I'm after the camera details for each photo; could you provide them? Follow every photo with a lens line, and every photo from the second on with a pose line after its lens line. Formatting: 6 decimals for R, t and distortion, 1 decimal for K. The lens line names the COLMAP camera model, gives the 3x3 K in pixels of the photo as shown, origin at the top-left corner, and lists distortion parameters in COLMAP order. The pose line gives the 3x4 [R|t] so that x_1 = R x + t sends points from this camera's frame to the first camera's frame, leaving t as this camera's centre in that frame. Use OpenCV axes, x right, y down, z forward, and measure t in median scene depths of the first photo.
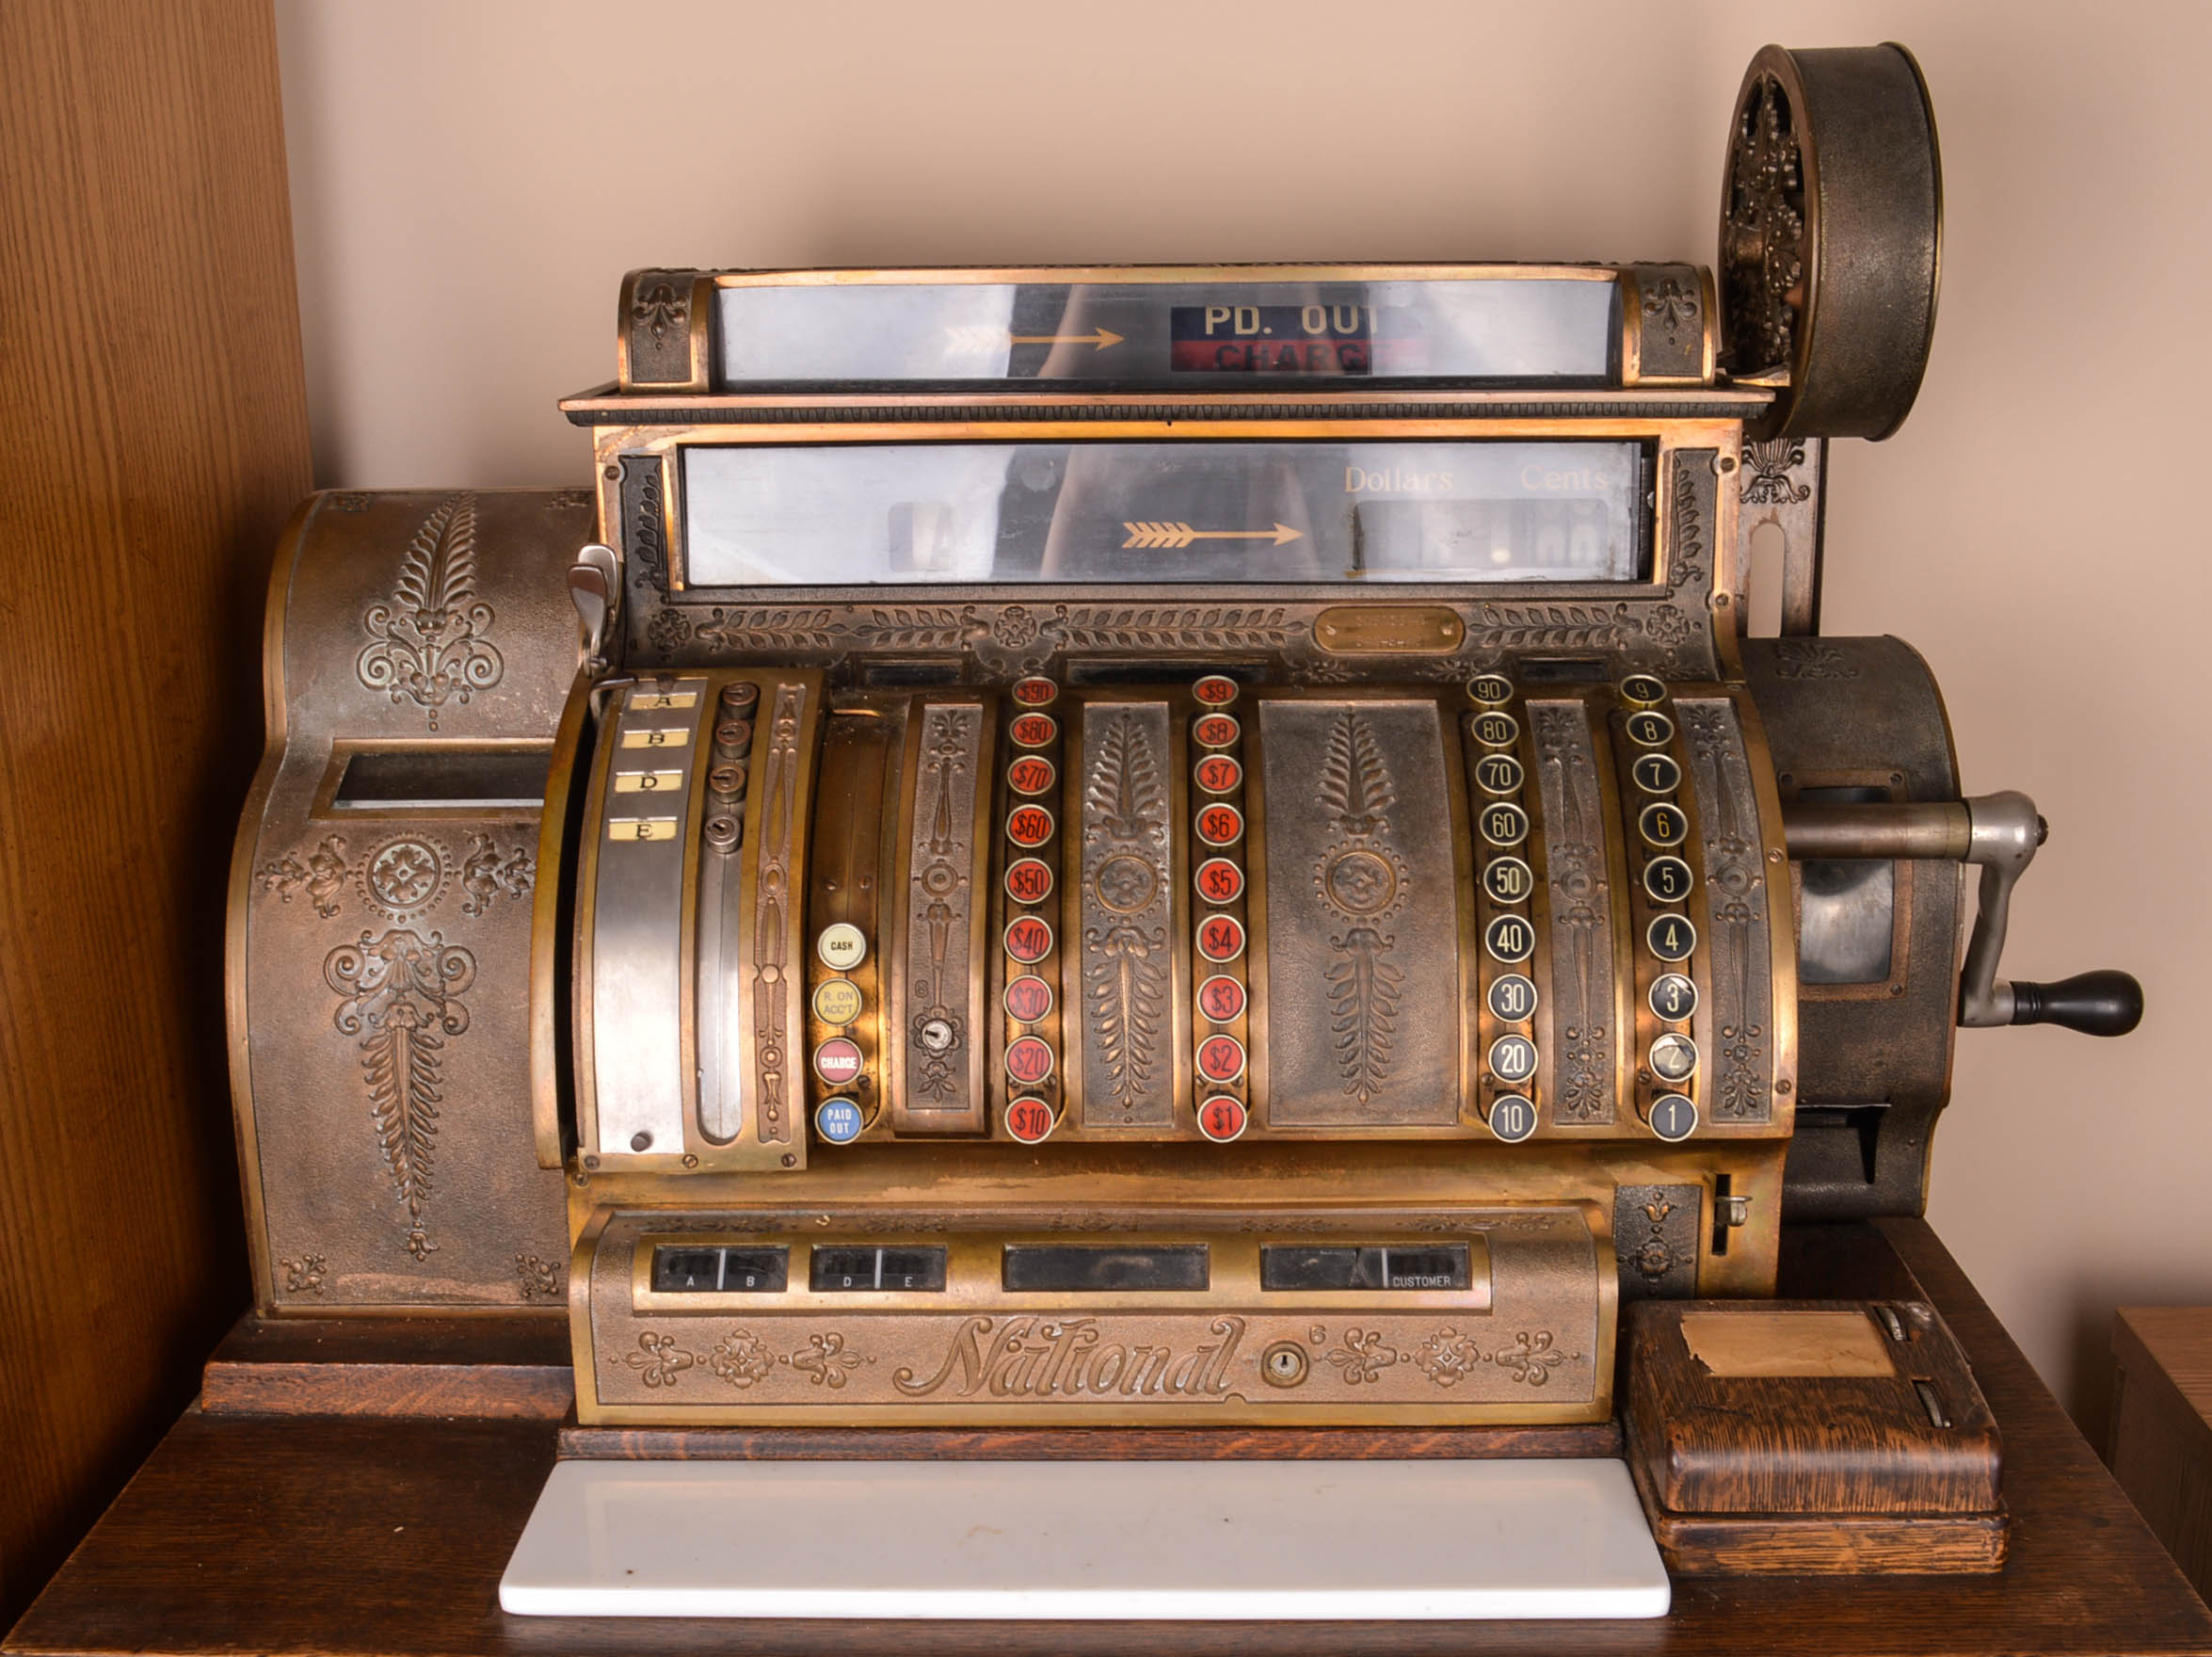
lens RADIAL K [[2486.9, 0, 1111.9], [0, 2486.9, 881.0], [0, 0, 1]] dist [-0.078224, 0.000000]
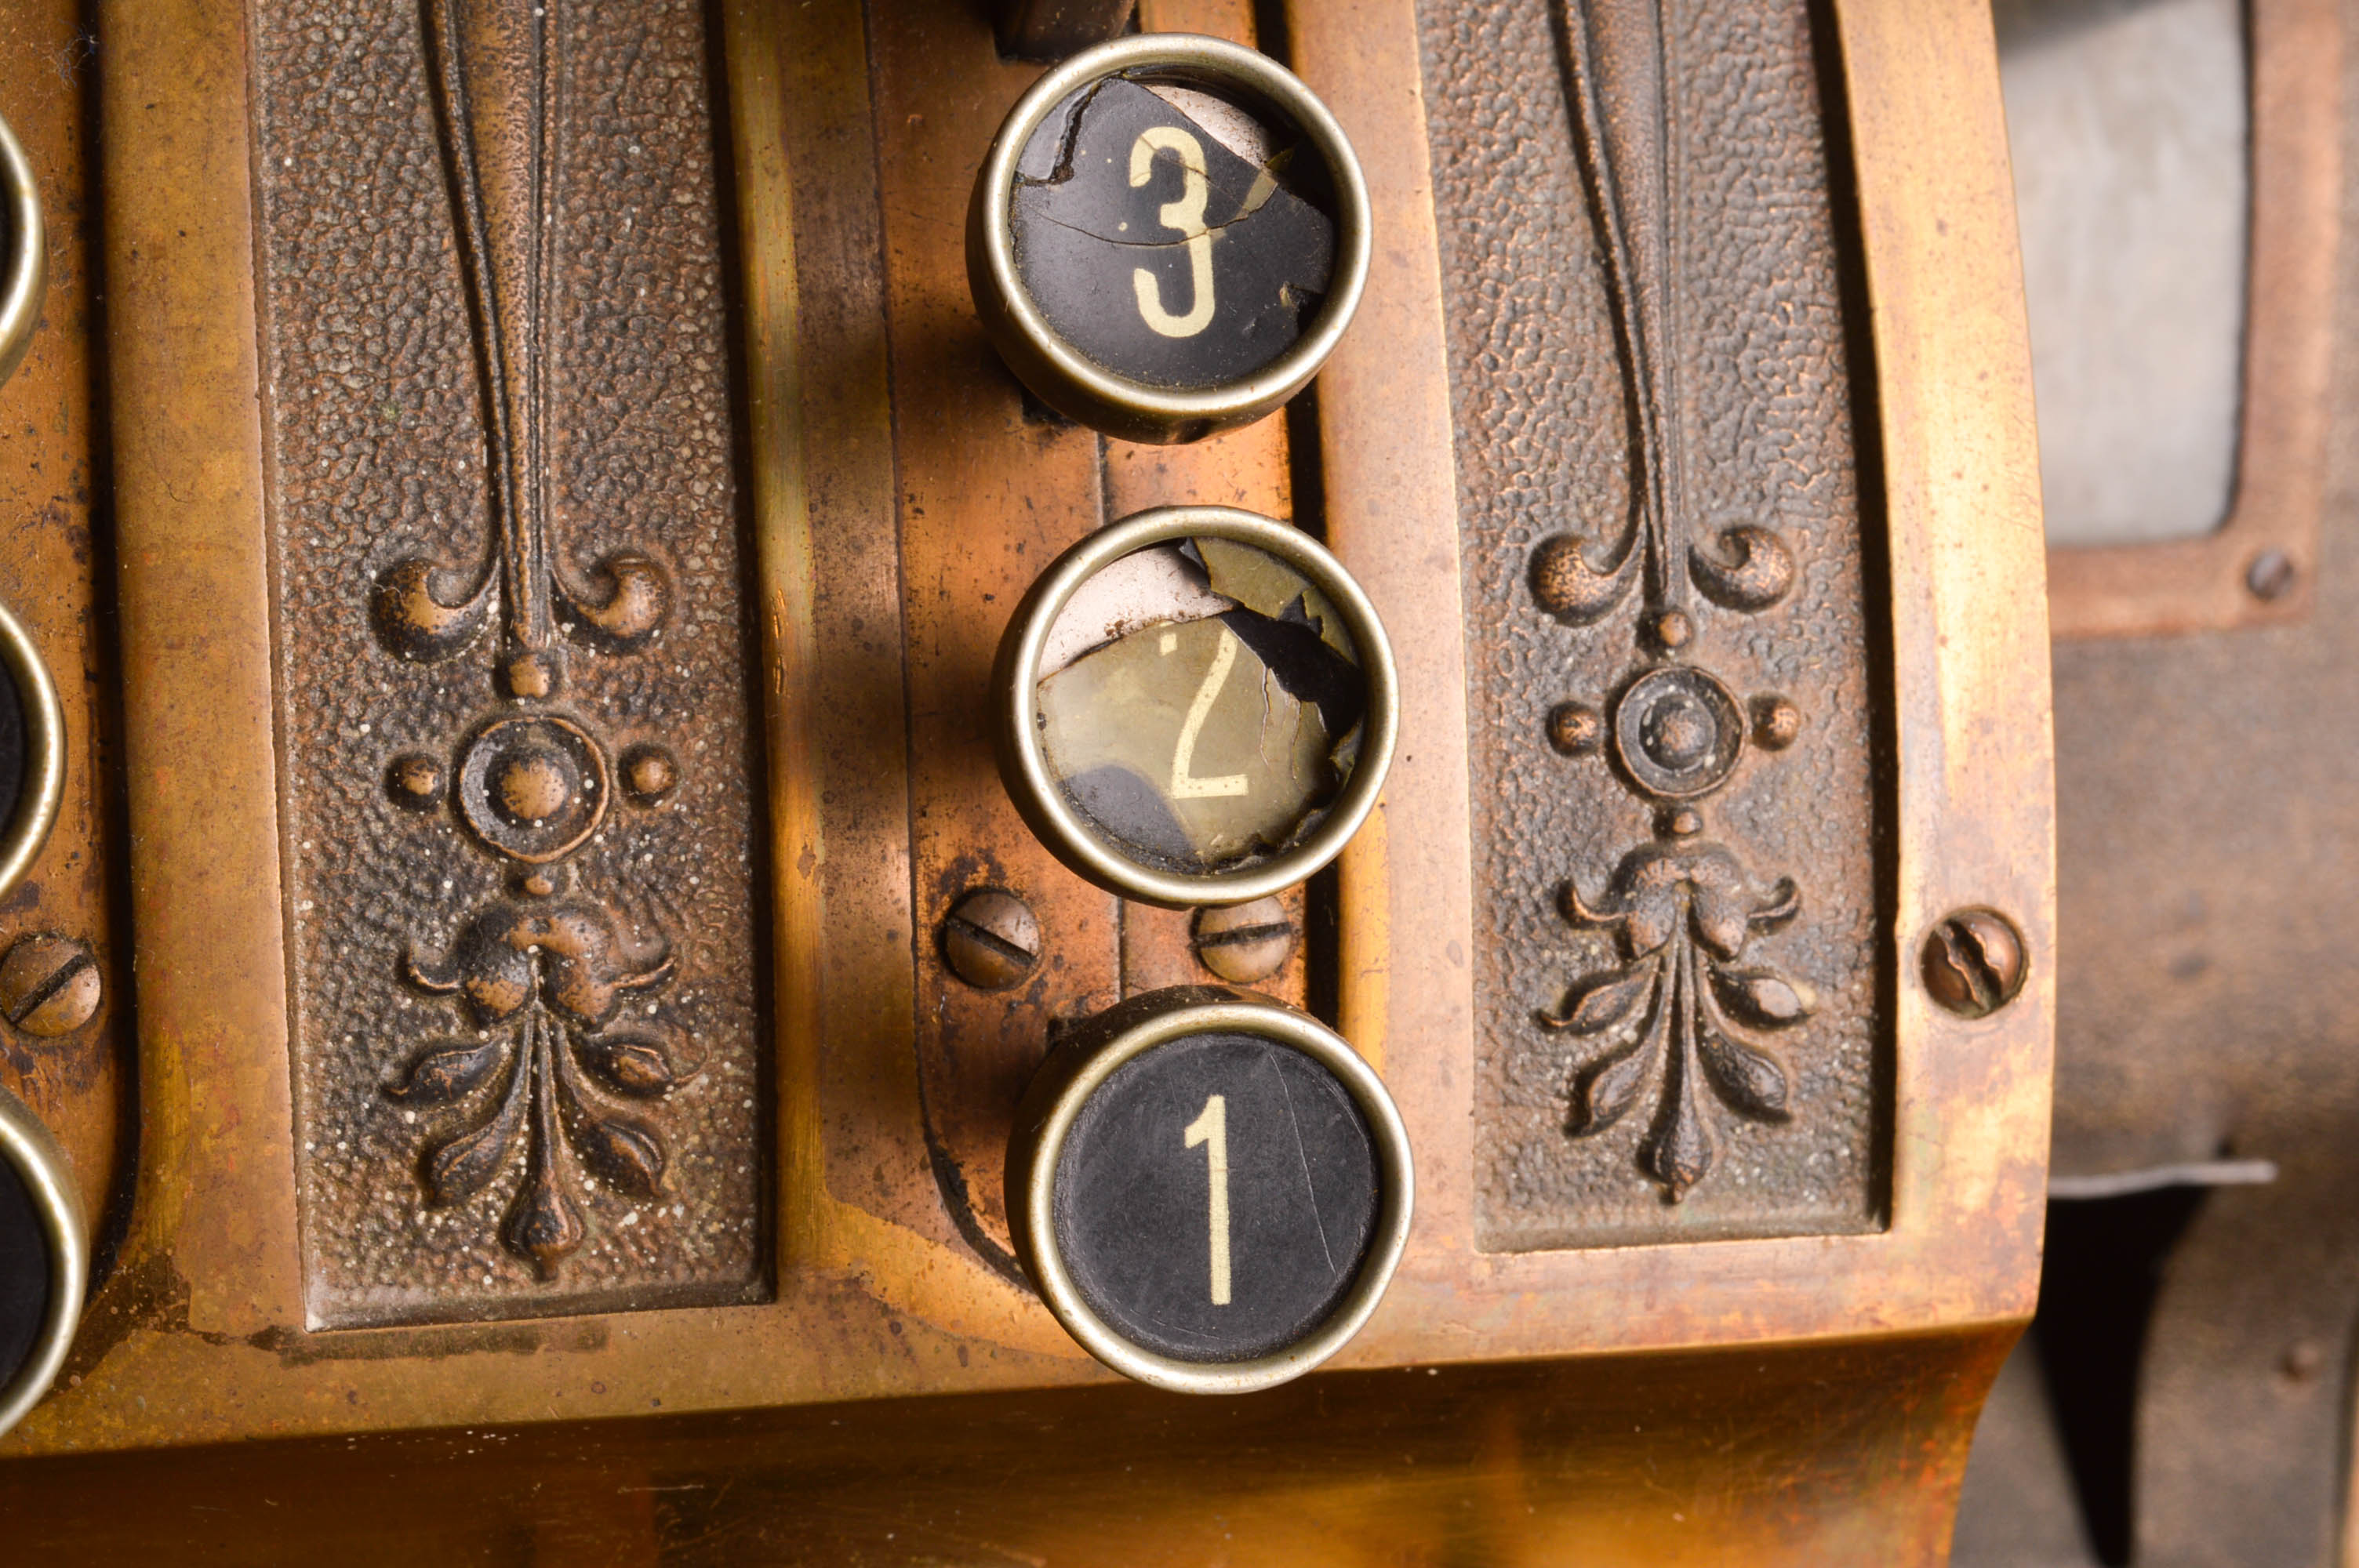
lens RADIAL K [[4144.6, 0, 1173.4], [0, 4144.6, 763.3], [0, 0, 1]] dist [-0.014493, 0.000000]
pose [[0.971946, -0.026756, 0.233676, 0.175627], [0.042966, 0.996989, -0.064552, 0.086586], [-0.231245, 0.072781, 0.970169, 0.792743]]
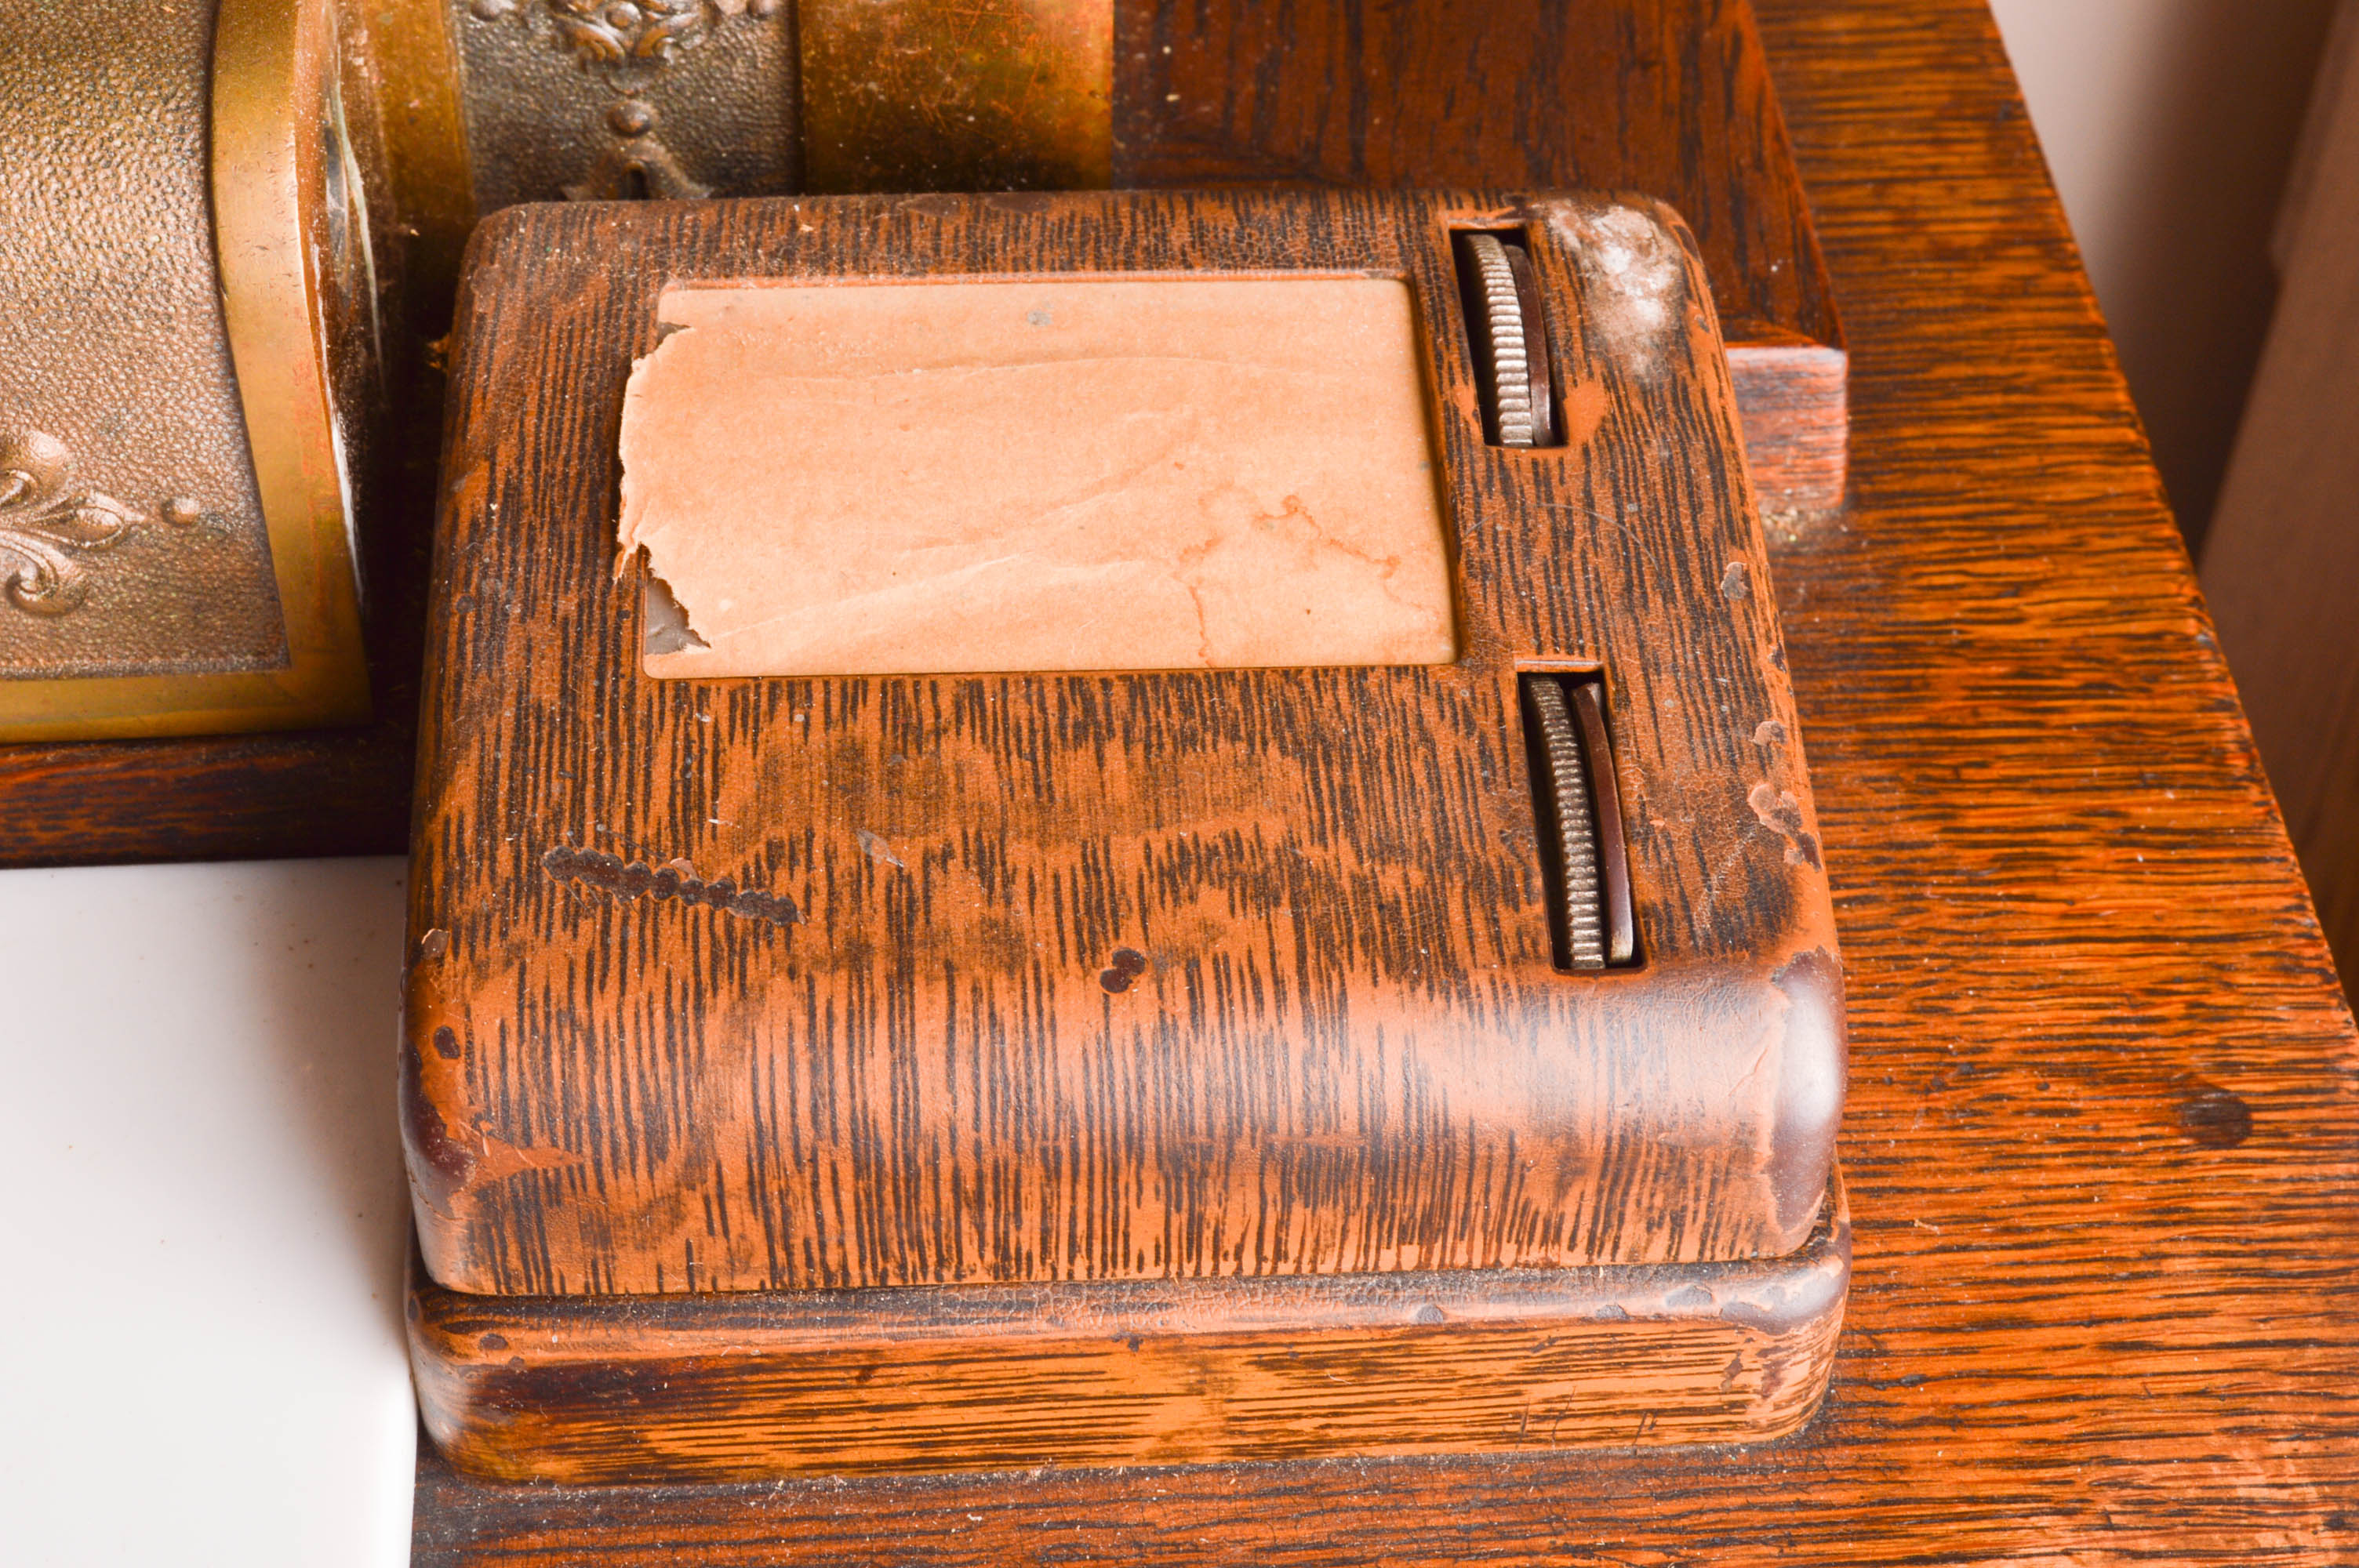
lens RADIAL K [[3899.4, 0, 1163.0], [0, 3899.4, 782.0], [0, 0, 1]] dist [-0.000030, 0.000000]
pose [[0.994663, -0.043044, 0.093768, 0.245039], [-0.012719, 0.850732, 0.525446, 0.012330], [-0.102389, -0.523834, 0.845644, 0.651125]]
